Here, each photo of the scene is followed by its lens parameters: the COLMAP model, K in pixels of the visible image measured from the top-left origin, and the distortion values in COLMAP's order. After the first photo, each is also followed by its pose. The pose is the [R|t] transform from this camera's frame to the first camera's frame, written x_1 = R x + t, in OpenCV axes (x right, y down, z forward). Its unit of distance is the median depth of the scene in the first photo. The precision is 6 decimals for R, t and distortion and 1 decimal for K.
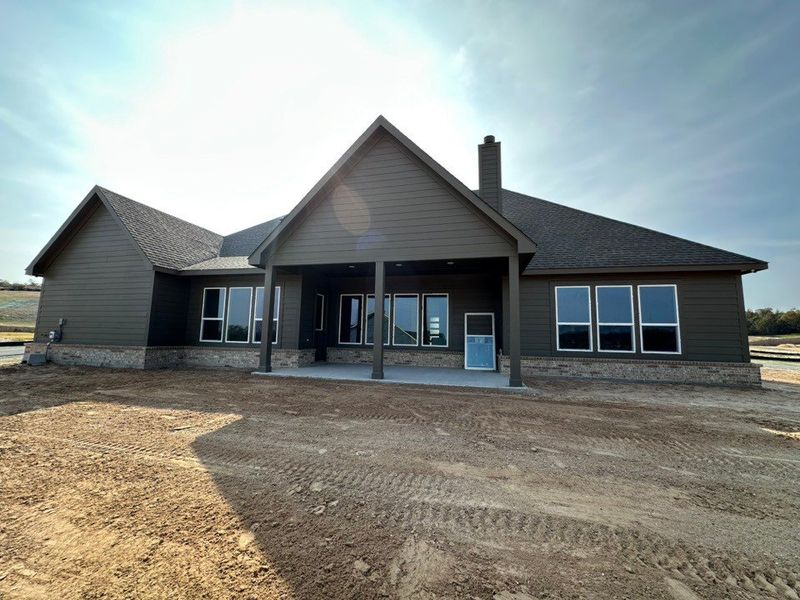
lens RADIAL K [[317.6, 0, 396.6], [0, 317.6, 303.2], [0, 0, 1]] dist [0.005267, -0.000265]
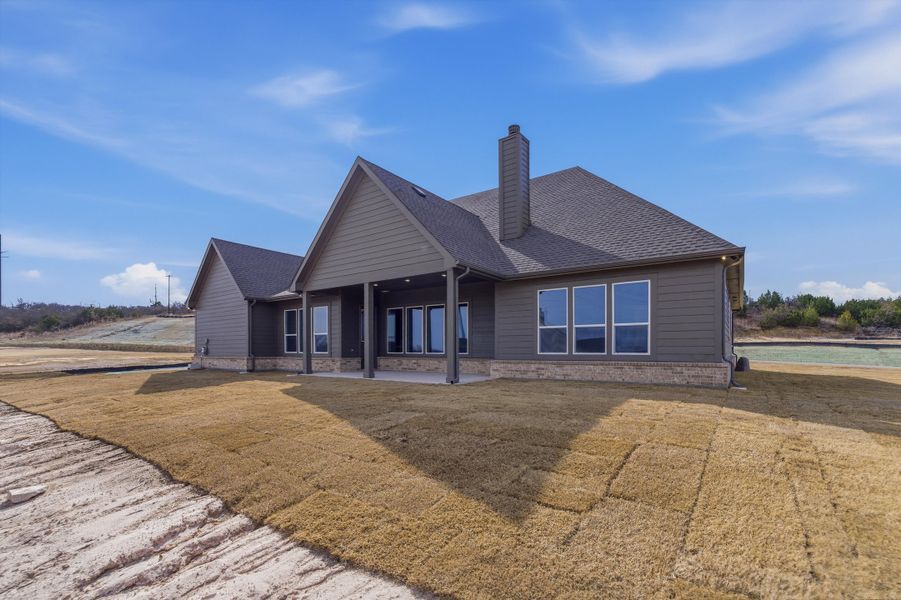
lens RADIAL K [[387.1, 0, 467.4], [0, 387.1, 345.9], [0, 0, 1]] dist [0.007676, -0.000649]
pose [[0.936123, -0.026010, -0.350711, 0.732836], [0.061238, 0.994082, 0.089730, -0.001860], [0.346301, -0.105475, 0.932175, -0.230699]]
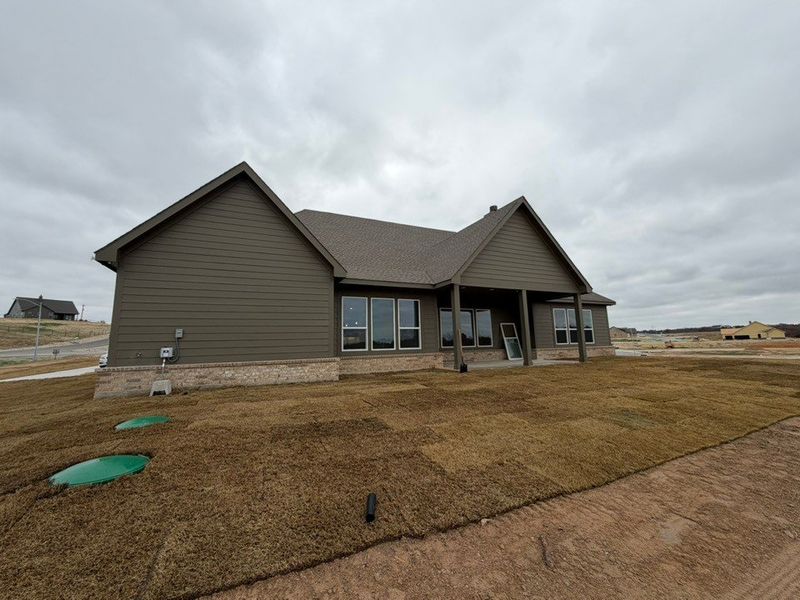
lens RADIAL K [[307.4, 0, 391.3], [0, 307.4, 299.9], [0, 0, 1]] dist [0.000396, -0.000001]
pose [[0.788180, 0.048070, 0.613564, -1.327366], [-0.029734, 0.998755, -0.040051, -0.004827], [-0.614726, 0.013323, 0.788628, 0.197269]]
